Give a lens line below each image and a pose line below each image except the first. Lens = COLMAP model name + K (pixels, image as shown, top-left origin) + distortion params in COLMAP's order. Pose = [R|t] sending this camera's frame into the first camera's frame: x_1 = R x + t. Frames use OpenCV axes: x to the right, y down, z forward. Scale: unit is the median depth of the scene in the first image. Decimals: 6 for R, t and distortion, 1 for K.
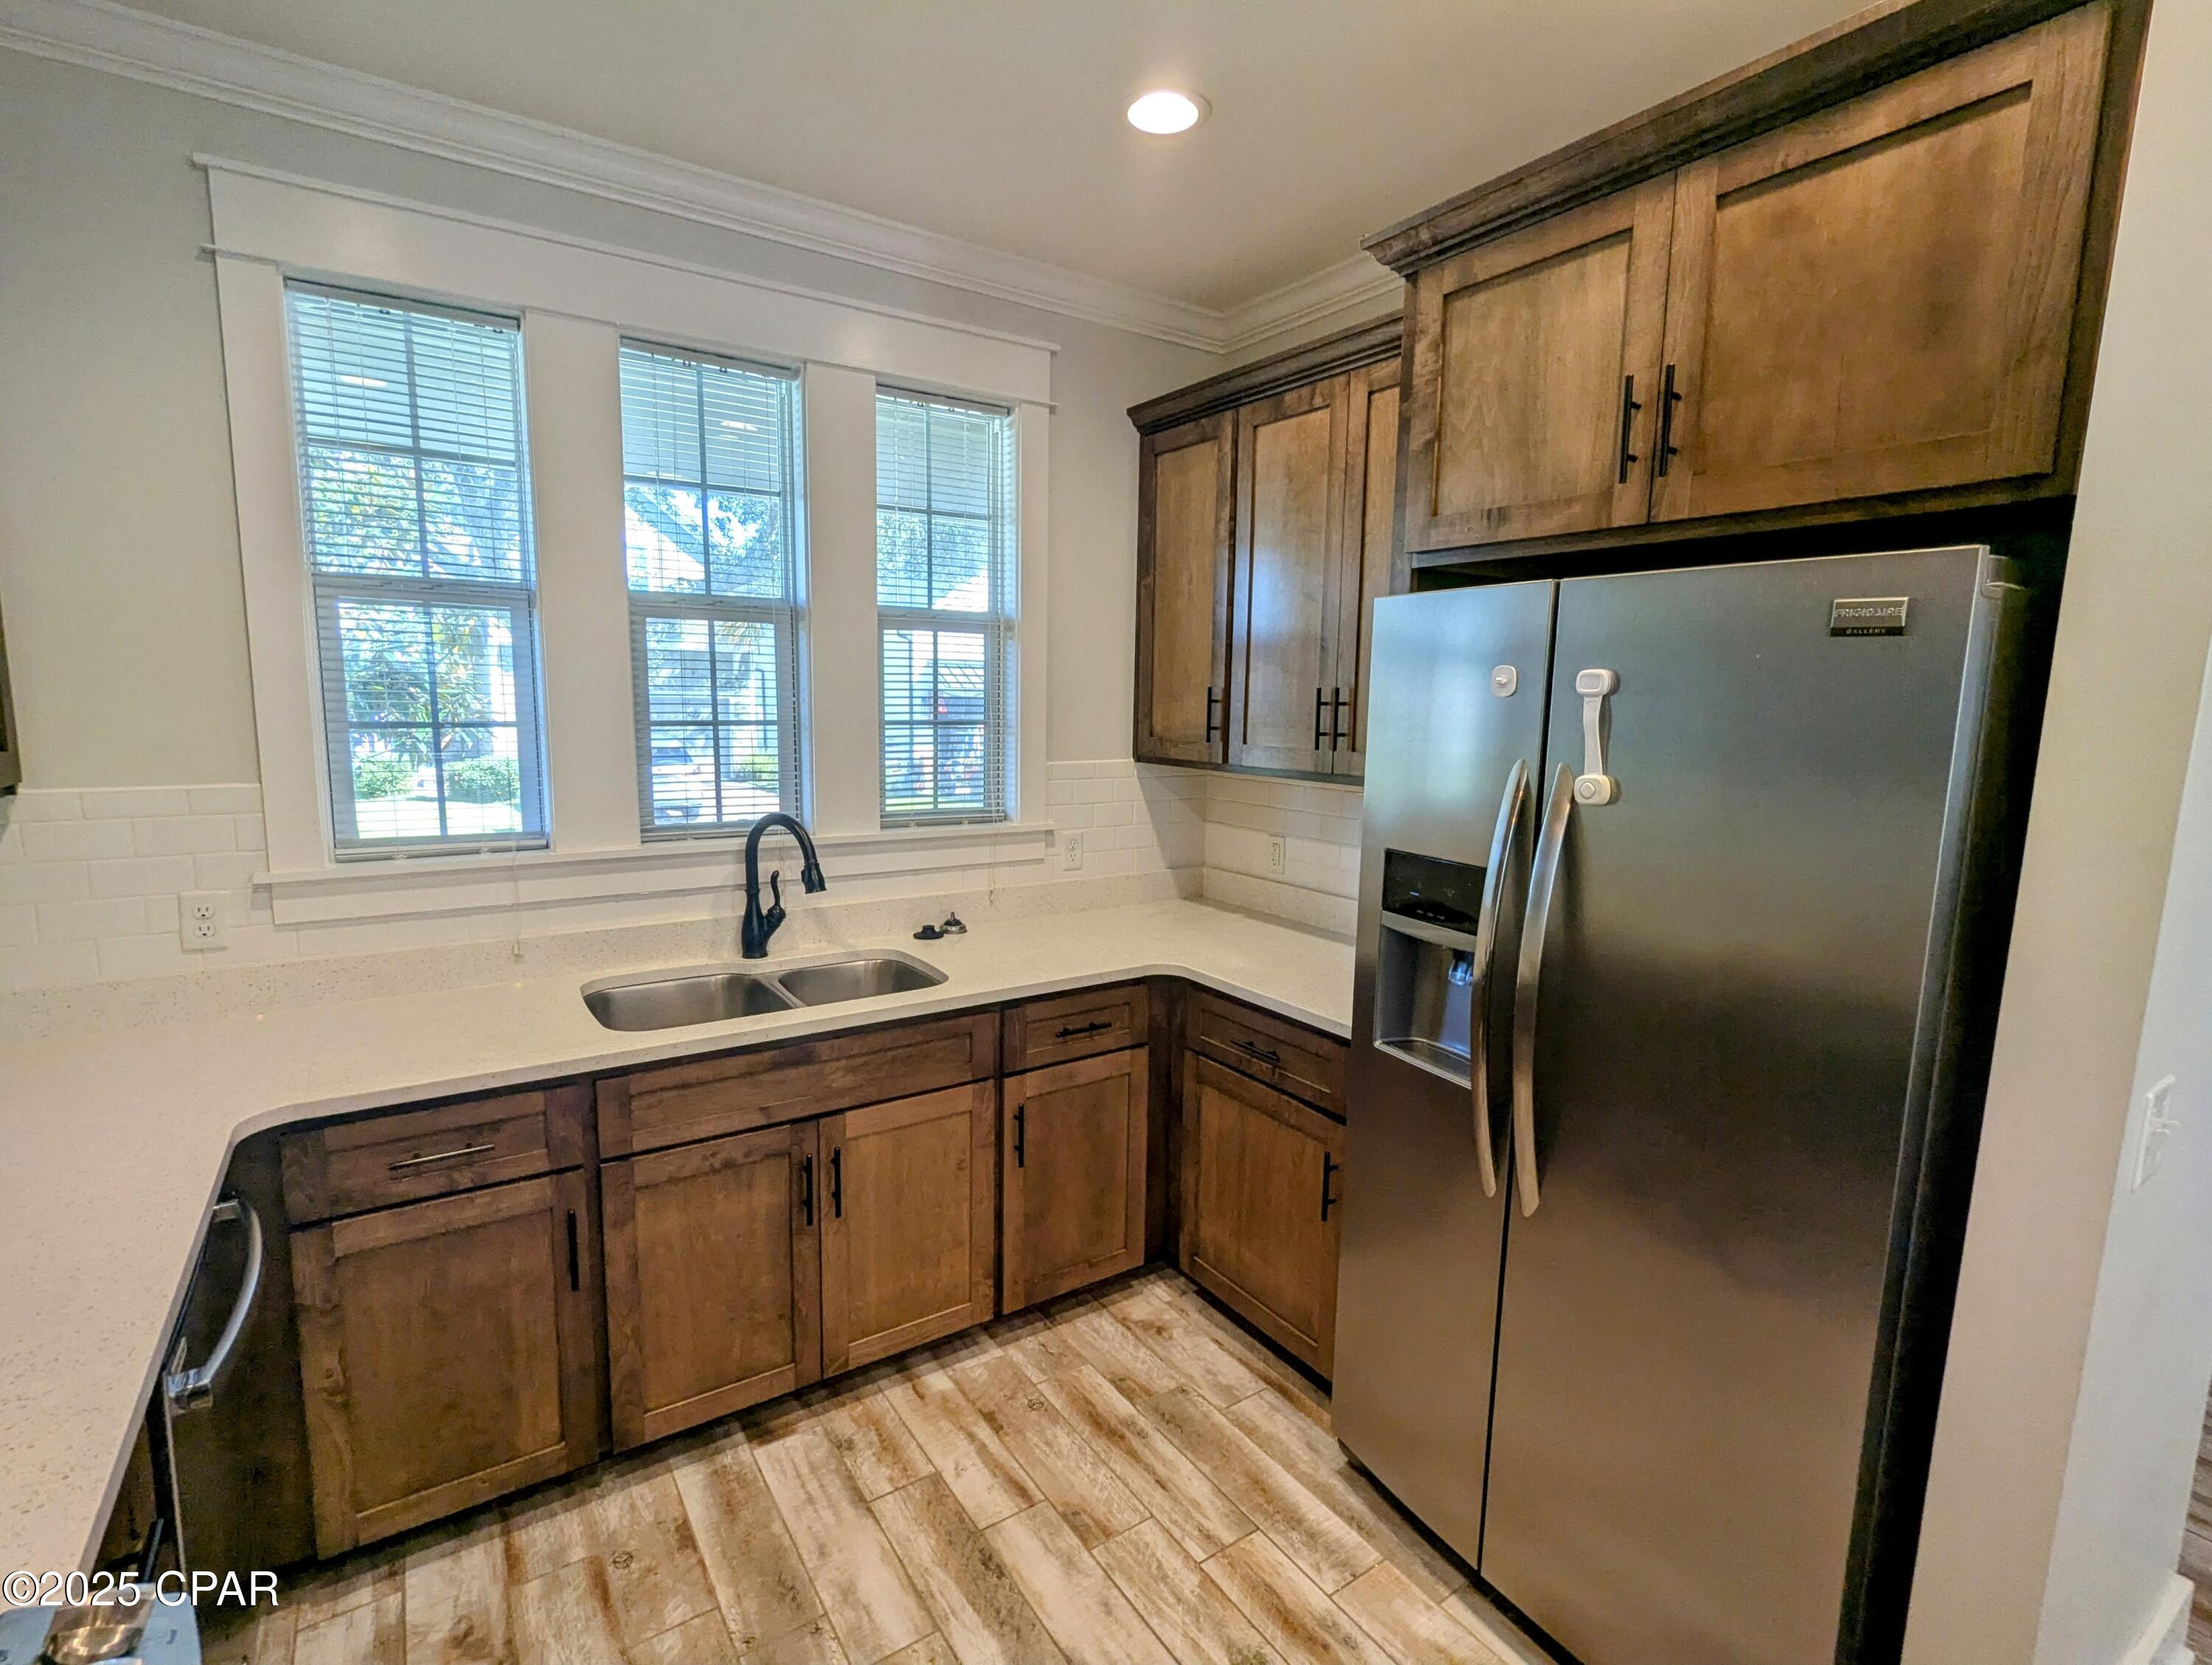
lens RADIAL K [[1044.5, 0, 1111.4], [0, 1044.5, 832.7], [0, 0, 1]] dist [-0.009470, 0.003296]
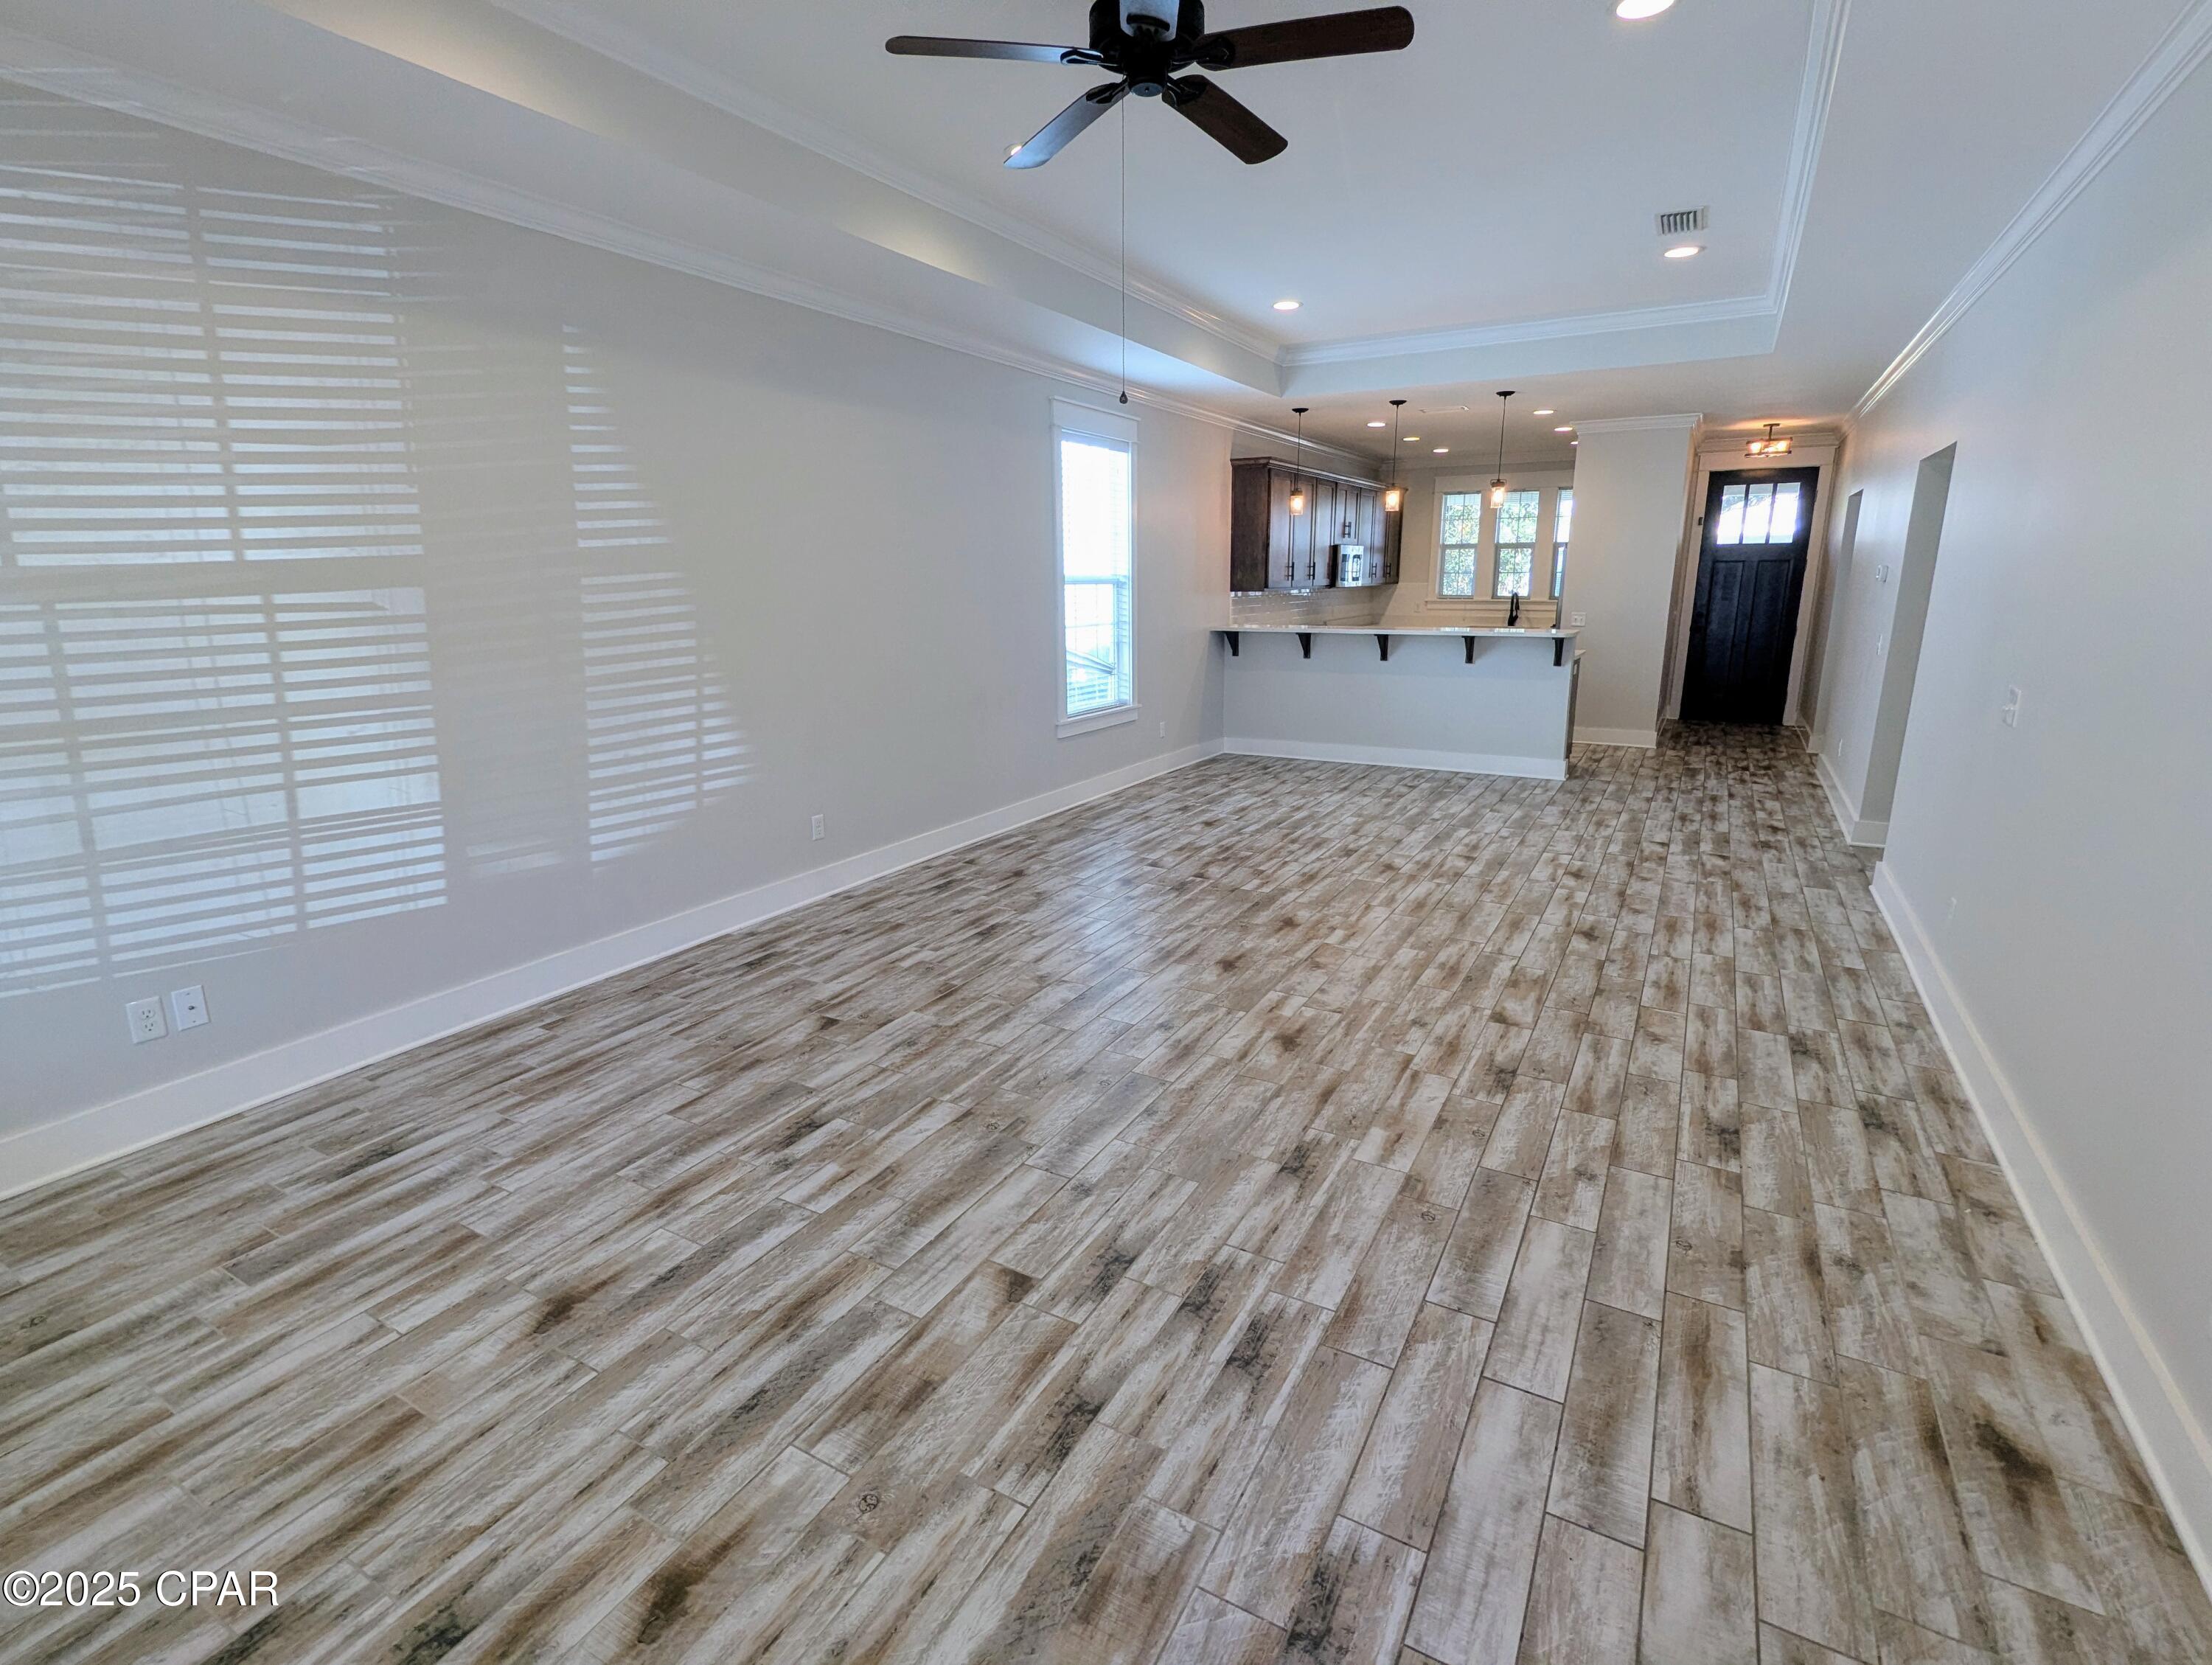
lens RADIAL K [[1044.5, 0, 1119.2], [0, 1044.5, 832.0], [0, 0, 1]] dist [-0.009470, 0.003296]
pose [[0.443406, 0.201826, -0.873302, 3.545324], [-0.103878, 0.979325, 0.173586, 0.452340], [0.890281, 0.013748, 0.455204, -2.963769]]
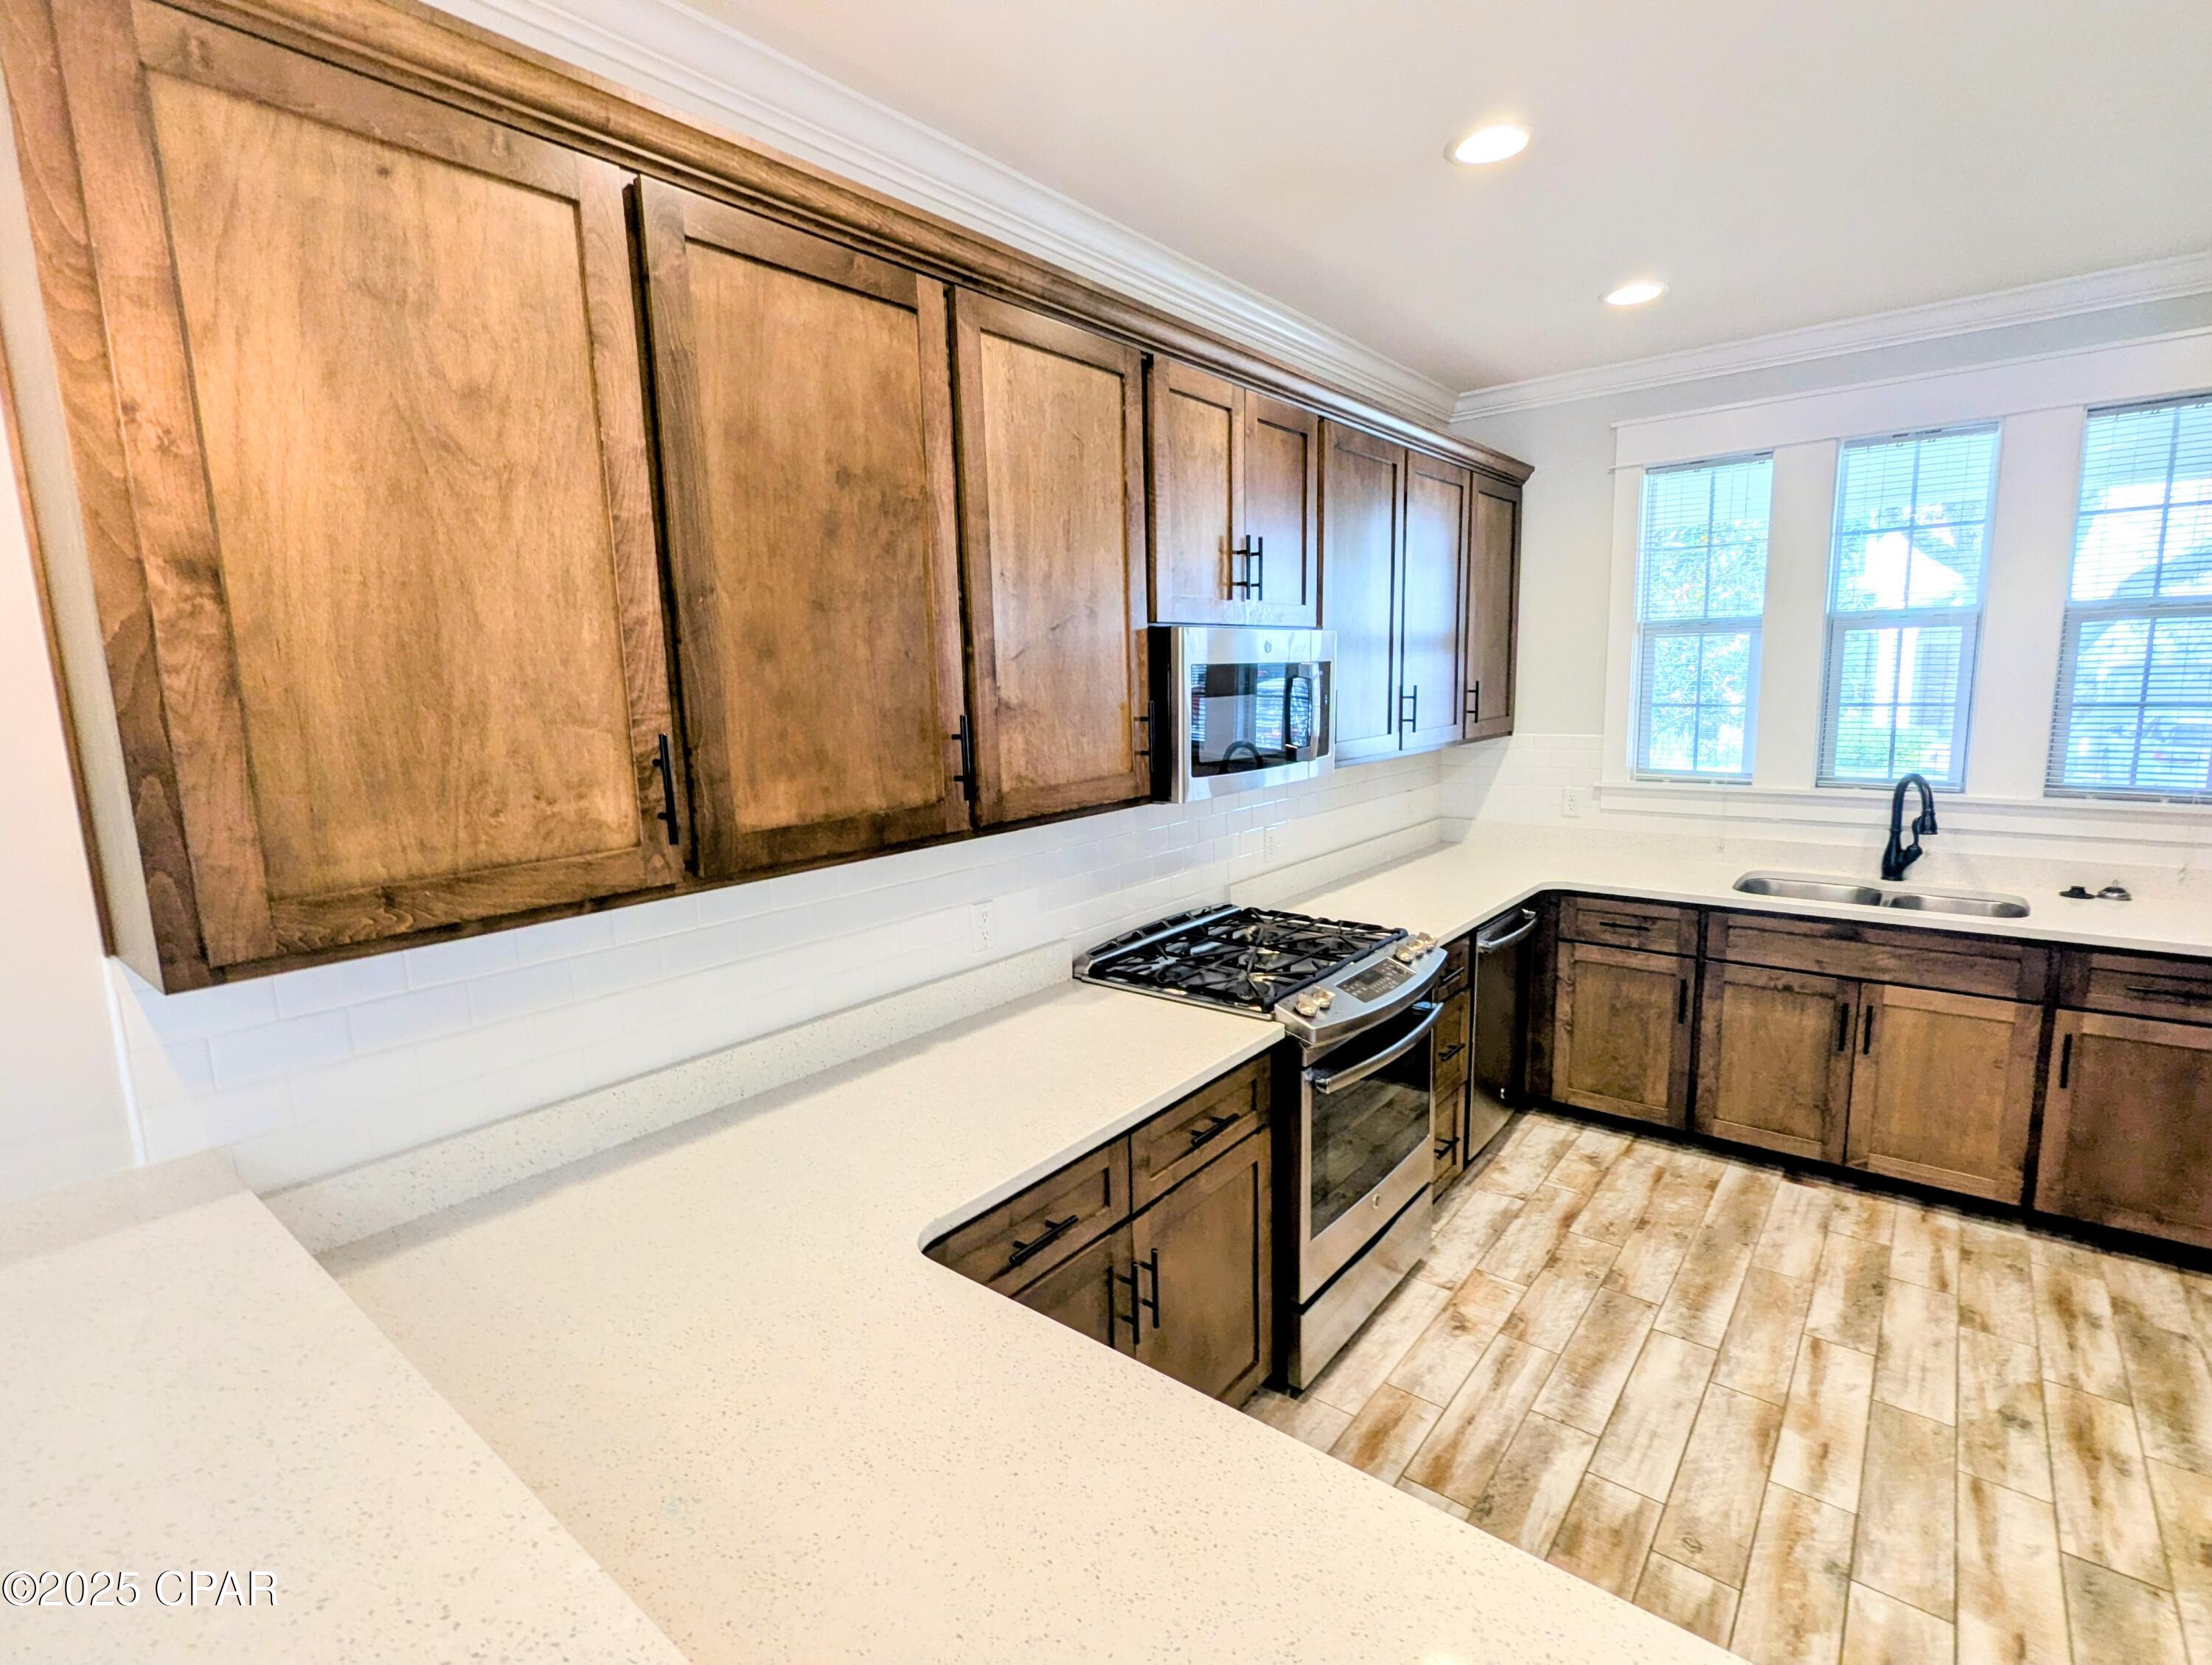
lens RADIAL K [[1044.5, 0, 1107.3], [0, 1044.5, 831.3], [0, 0, 1]] dist [-0.009470, 0.003296]
pose [[0.285754, 0.123886, -0.950261, 0.758346], [-0.095332, 0.990365, 0.100447, 0.022413], [0.953549, 0.061887, 0.294811, -0.430168]]
